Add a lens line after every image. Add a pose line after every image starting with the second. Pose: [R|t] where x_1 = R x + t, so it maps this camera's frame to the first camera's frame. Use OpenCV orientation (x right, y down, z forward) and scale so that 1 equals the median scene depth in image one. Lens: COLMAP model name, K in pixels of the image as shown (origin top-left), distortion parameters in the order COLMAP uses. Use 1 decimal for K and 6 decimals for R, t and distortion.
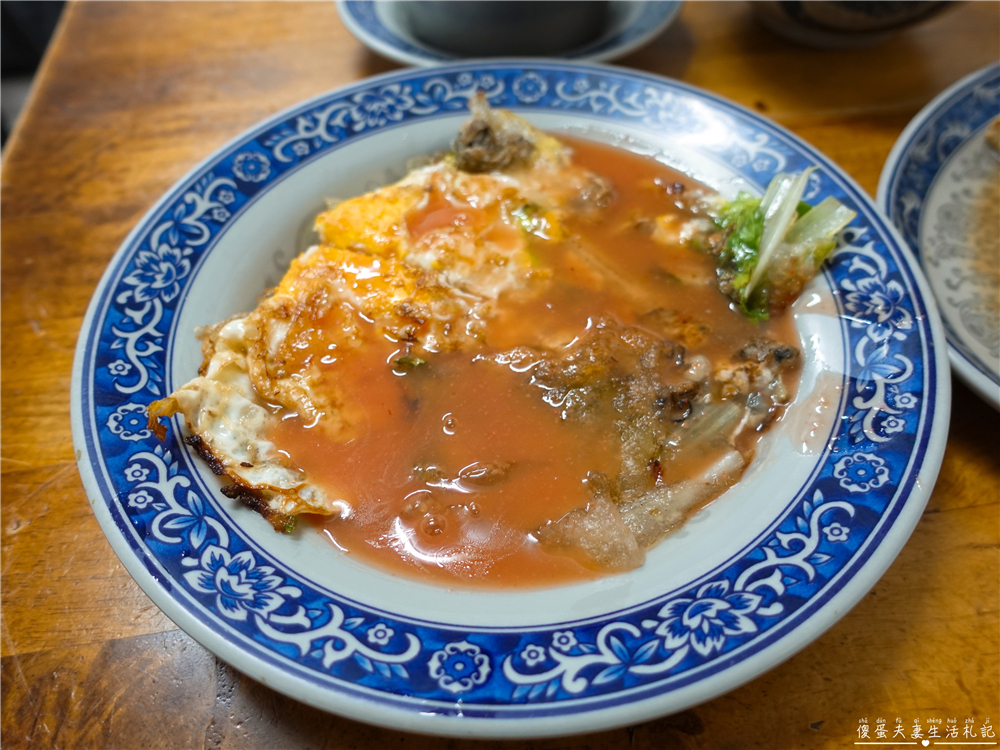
lens RADIAL K [[749.1, 0, 495.7], [0, 749.1, 370.4], [0, 0, 1]] dist [-0.025955, 0.013951]
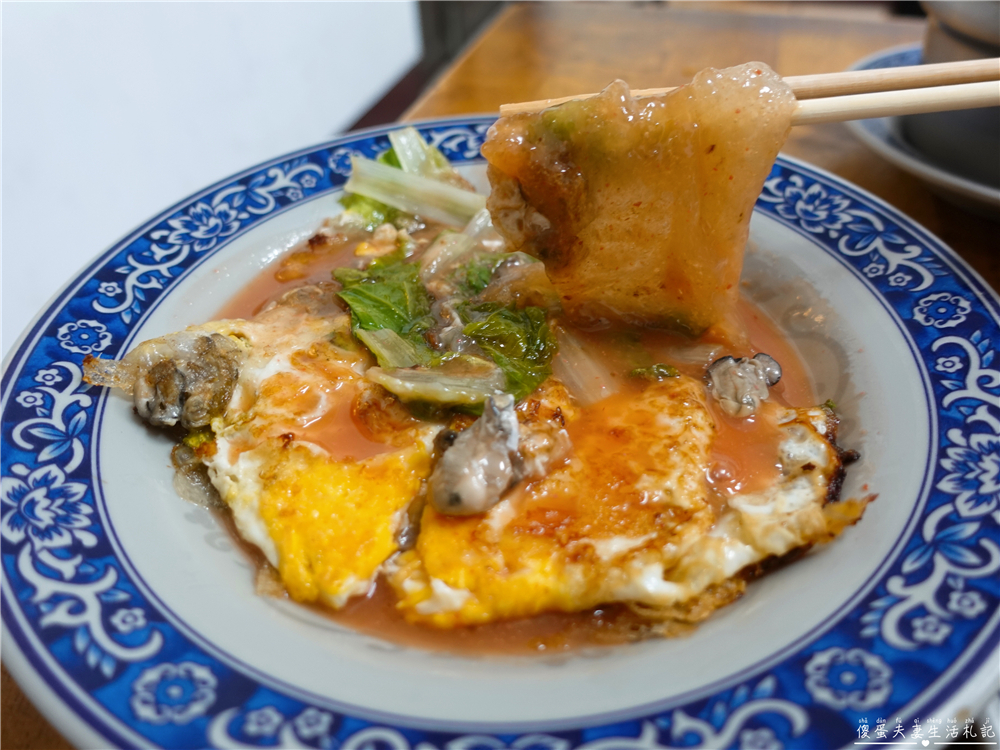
lens RADIAL K [[749.1, 0, 497.4], [0, 749.1, 377.0], [0, 0, 1]] dist [-0.025955, 0.013951]
pose [[0.908313, 0.271621, -0.318102, 0.362991], [-0.322939, 0.938707, -0.120581, 0.070985], [0.265852, 0.212253, 0.940357, 0.273454]]
